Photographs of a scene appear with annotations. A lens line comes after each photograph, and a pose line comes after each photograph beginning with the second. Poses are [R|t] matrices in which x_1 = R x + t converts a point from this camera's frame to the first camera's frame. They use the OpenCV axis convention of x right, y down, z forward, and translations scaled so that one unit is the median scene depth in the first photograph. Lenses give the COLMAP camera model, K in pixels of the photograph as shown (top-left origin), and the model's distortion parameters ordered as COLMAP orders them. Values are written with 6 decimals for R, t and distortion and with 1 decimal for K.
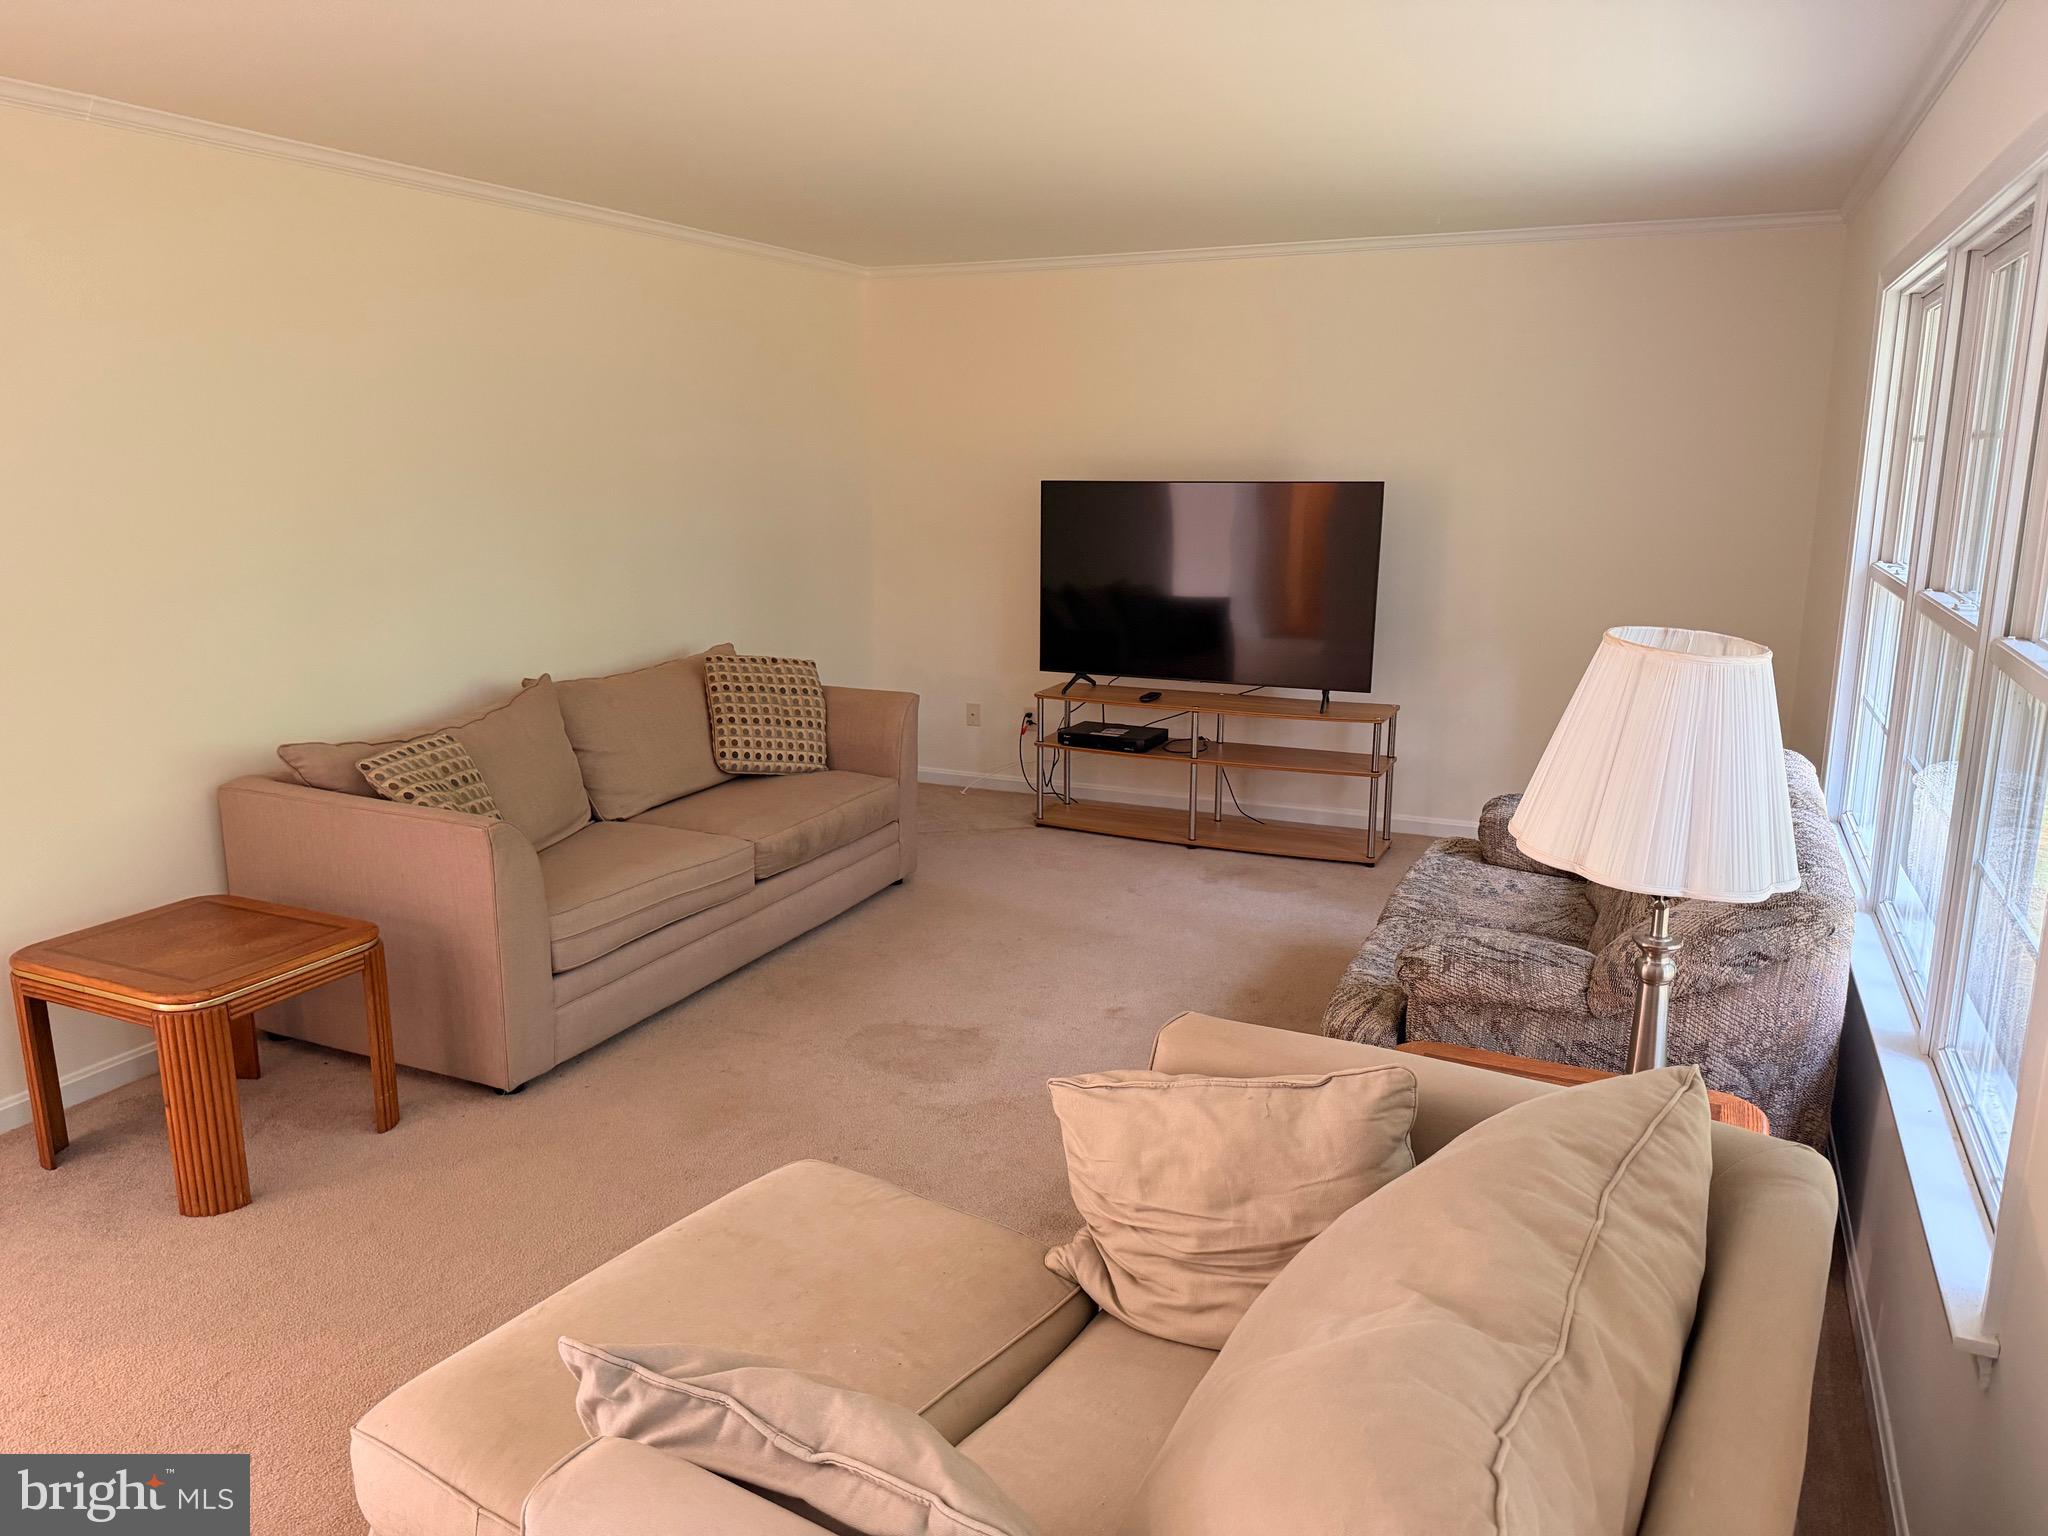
lens RADIAL K [[1437.2, 0, 1024.0], [0, 1437.2, 768.0], [0, 0, 1]] dist [0.068618, -0.054043]
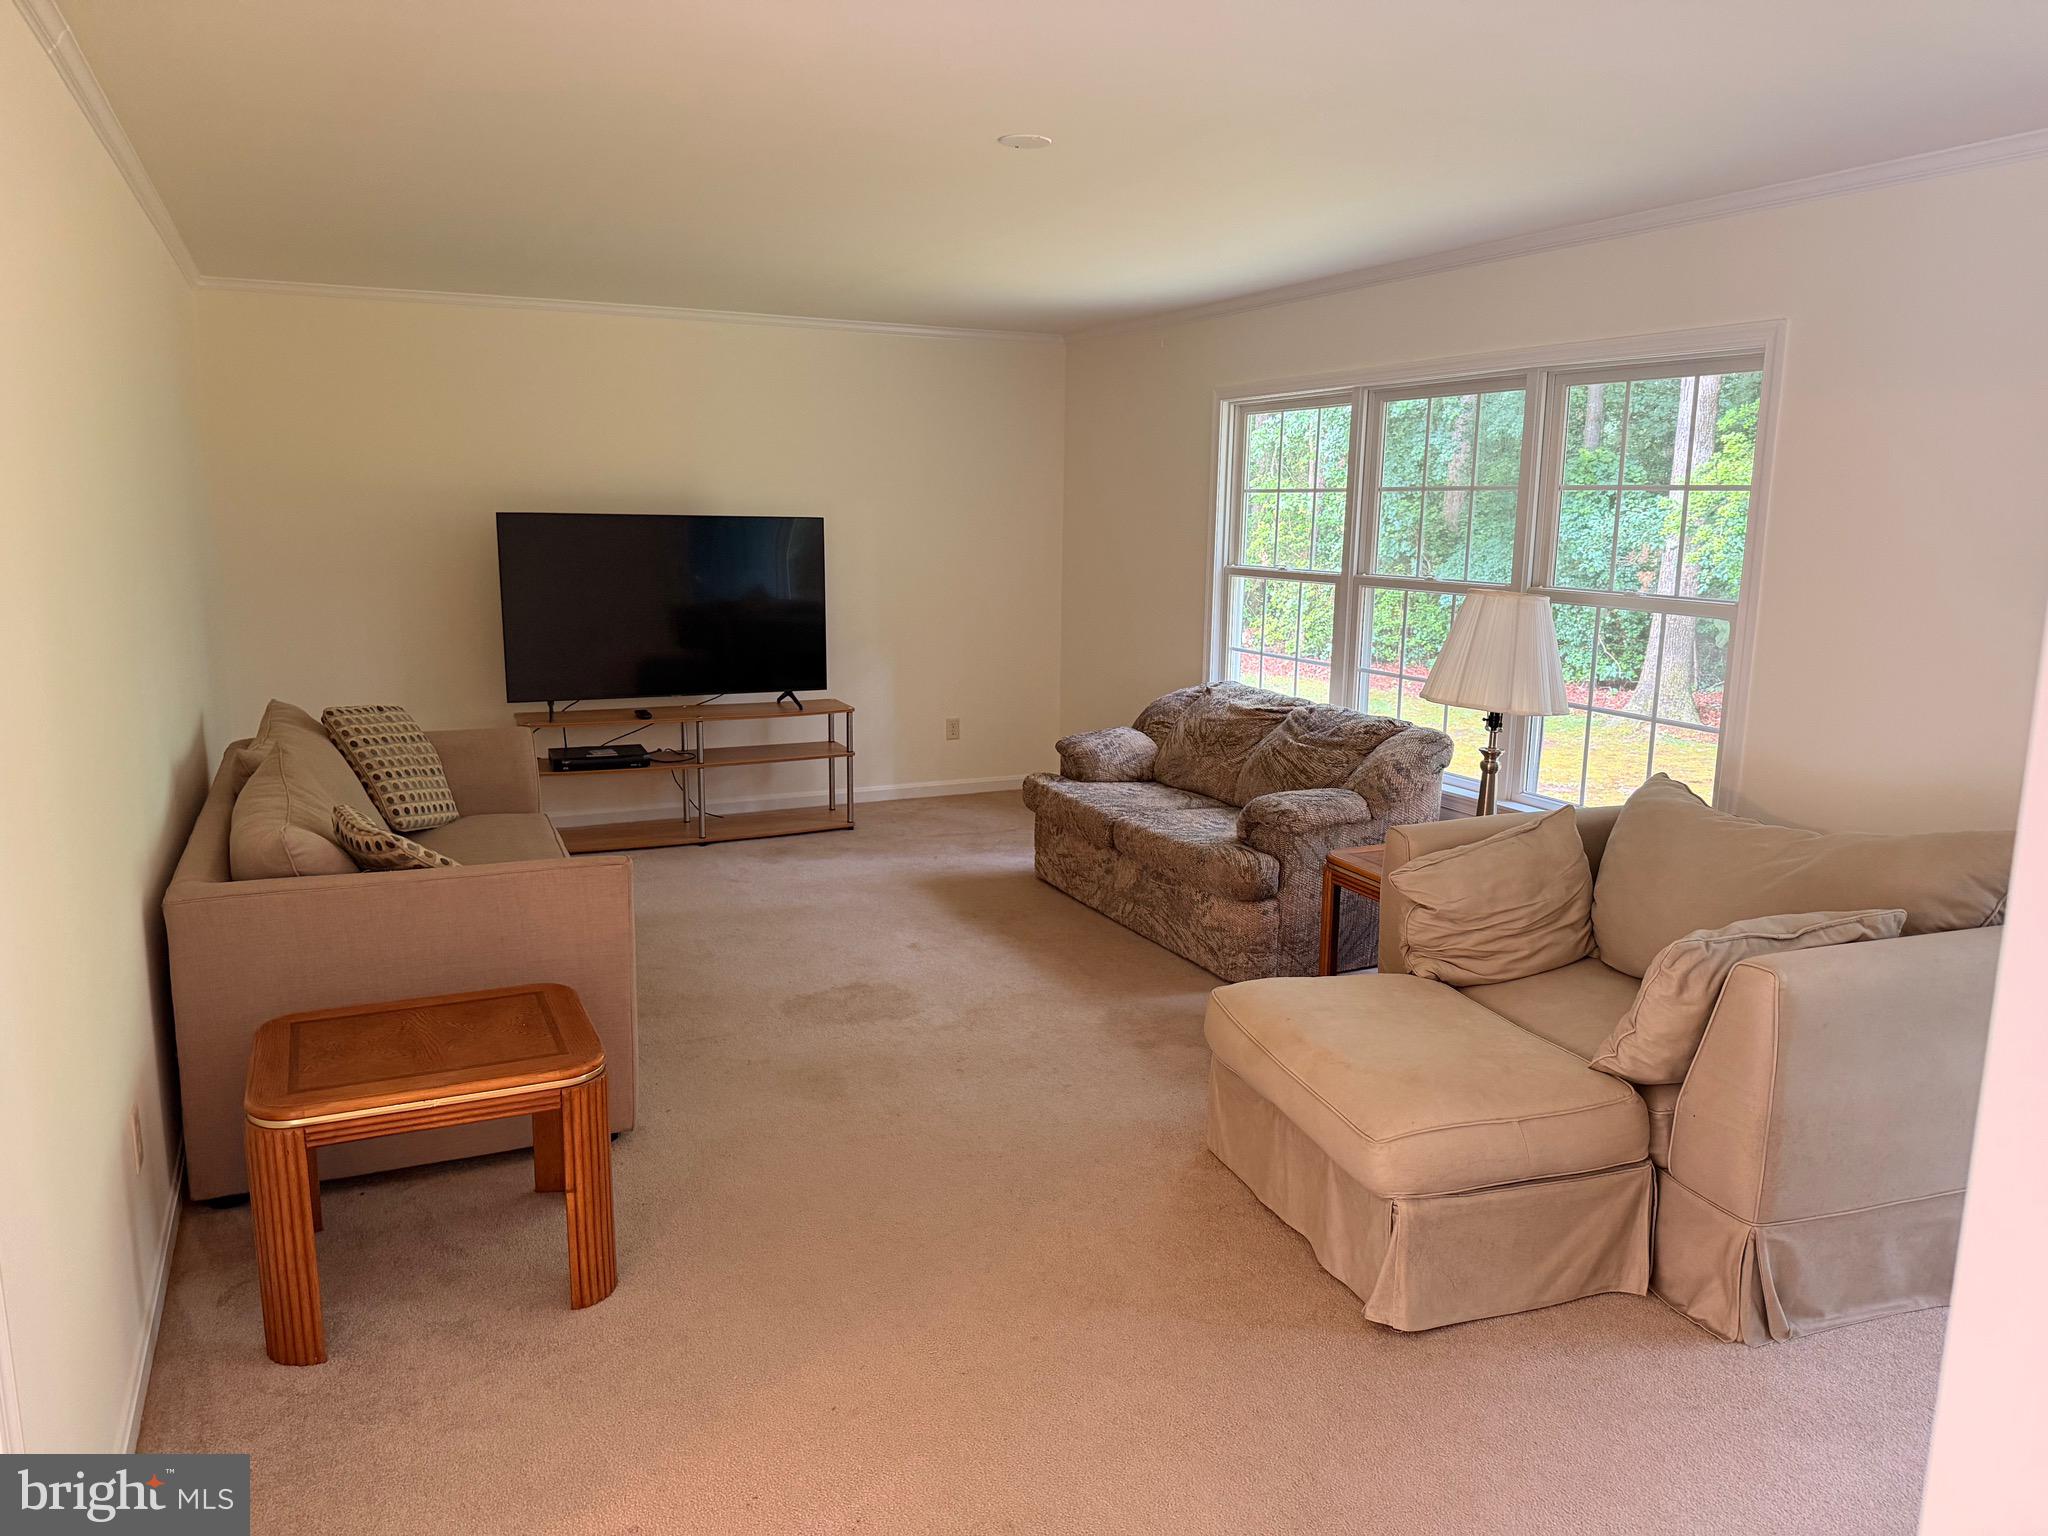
lens RADIAL K [[1441.9, 0, 1025.8], [0, 1441.9, 756.5], [0, 0, 1]] dist [0.164073, -0.174848]
pose [[0.632401, -0.125887, 0.764344, -0.634688], [0.151493, 0.987753, 0.037340, -0.017879], [-0.759683, 0.092179, 0.643727, 0.094359]]
